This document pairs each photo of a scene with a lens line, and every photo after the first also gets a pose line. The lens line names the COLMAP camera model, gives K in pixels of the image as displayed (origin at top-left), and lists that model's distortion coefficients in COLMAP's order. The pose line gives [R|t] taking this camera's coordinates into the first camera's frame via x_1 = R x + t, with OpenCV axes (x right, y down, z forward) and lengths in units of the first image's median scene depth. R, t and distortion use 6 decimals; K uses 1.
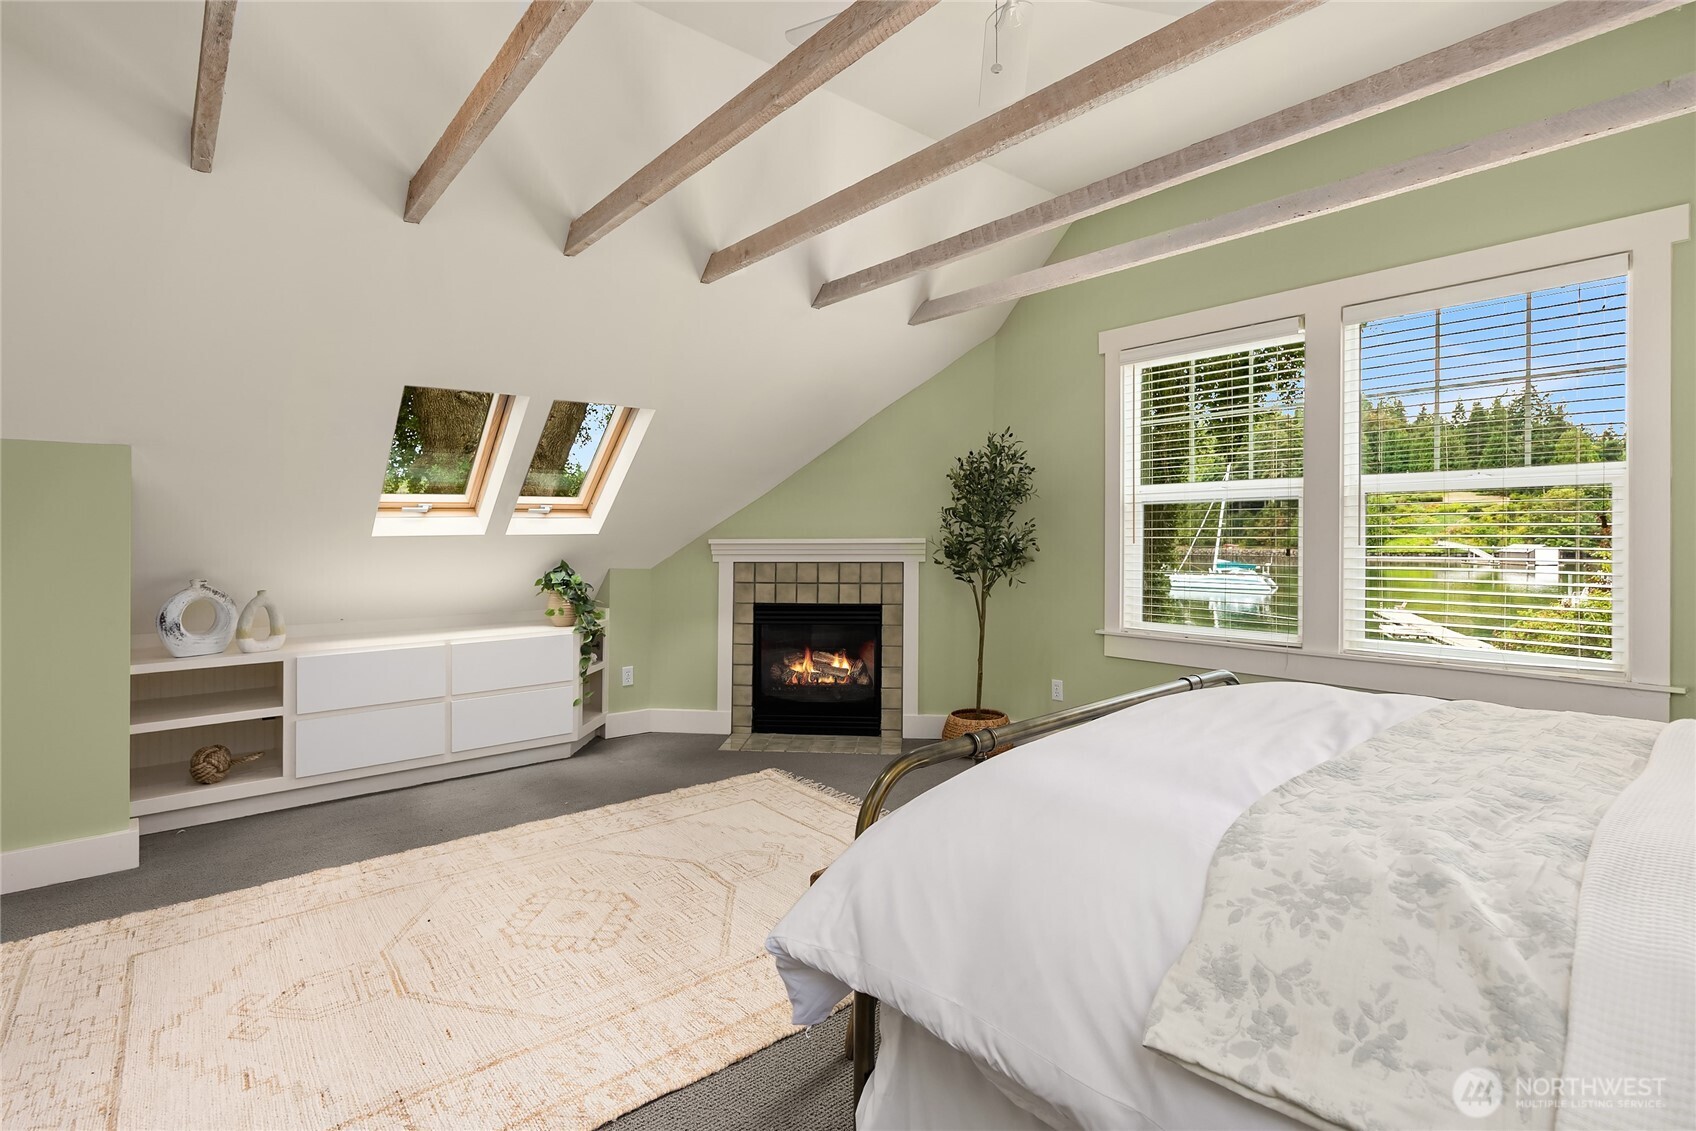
lens RADIAL K [[793.0, 0, 854.5], [0, 793.0, 537.8], [0, 0, 1]] dist [0.005337, 0.000426]
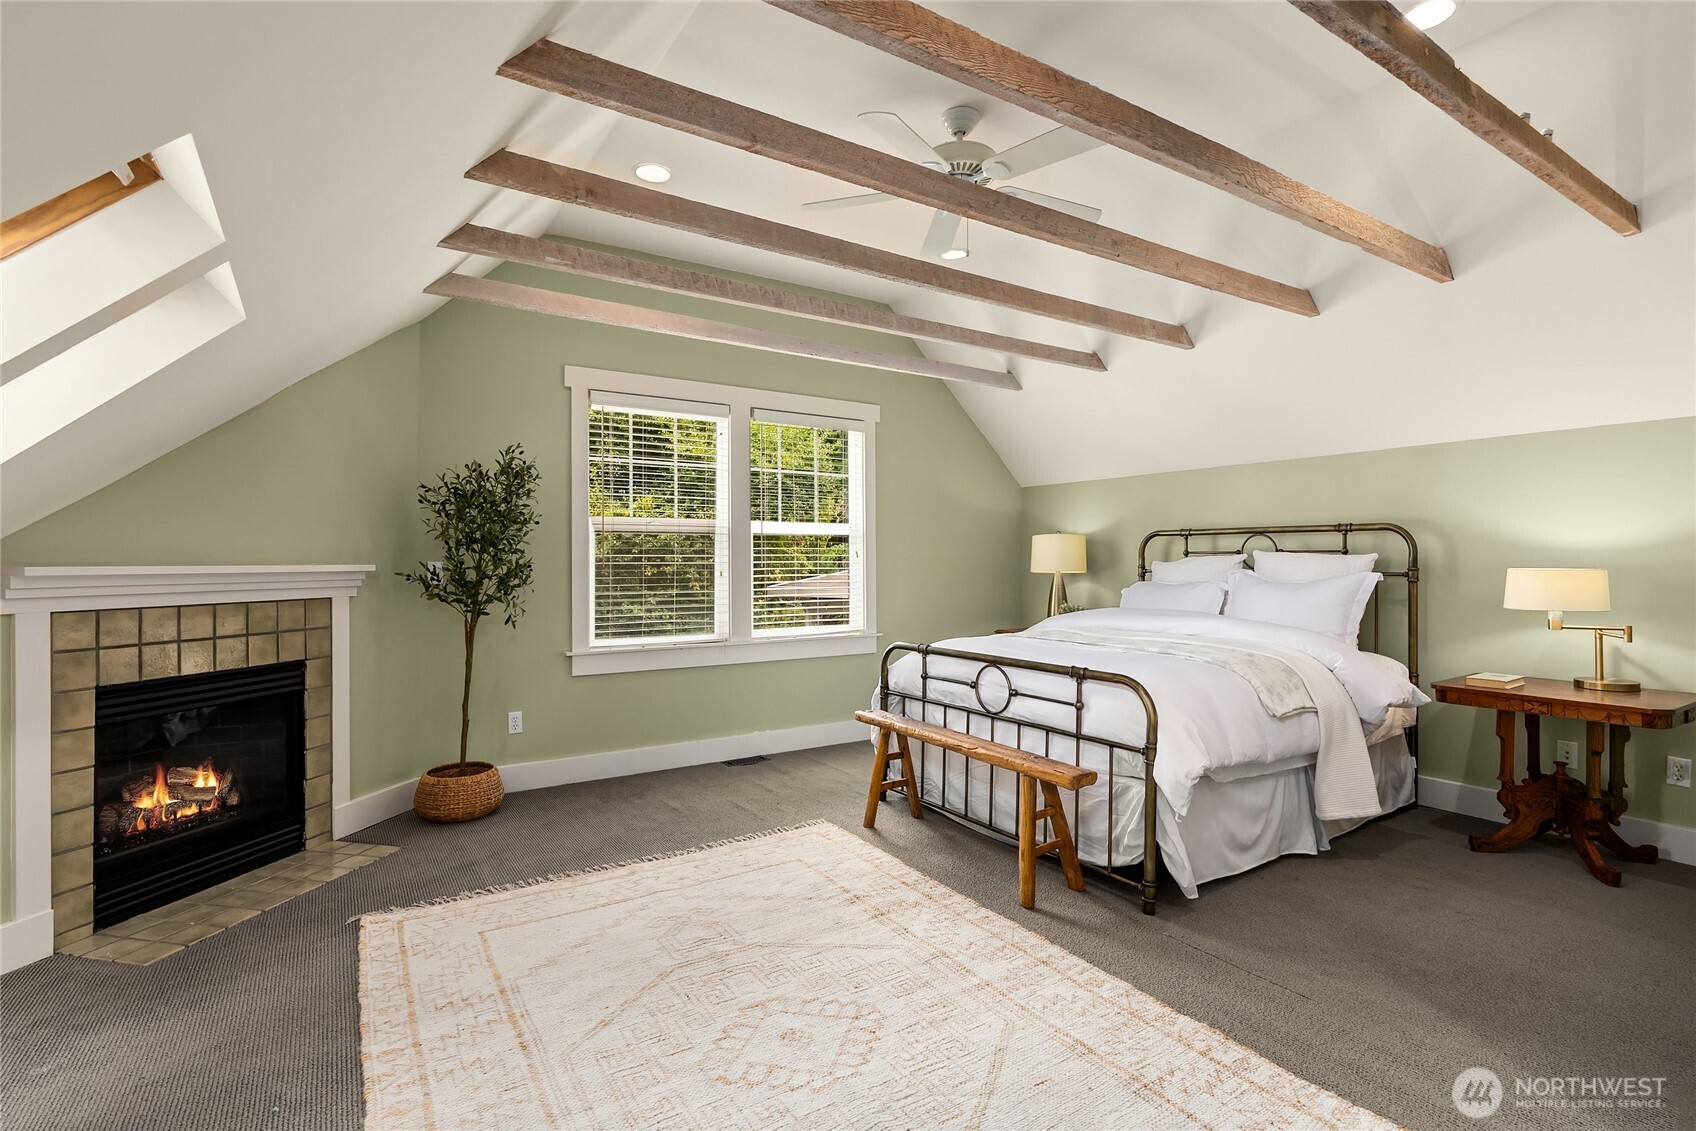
lens RADIAL K [[781.4, 0, 848.6], [0, 781.4, 565.6], [0, 0, 1]] dist [-0.011522, 0.000056]
pose [[0.144036, 0.000724, 0.989572, -0.573057], [0.009843, 0.999949, -0.002164, 0.007435], [-0.989524, 0.010052, 0.144021, 0.432593]]
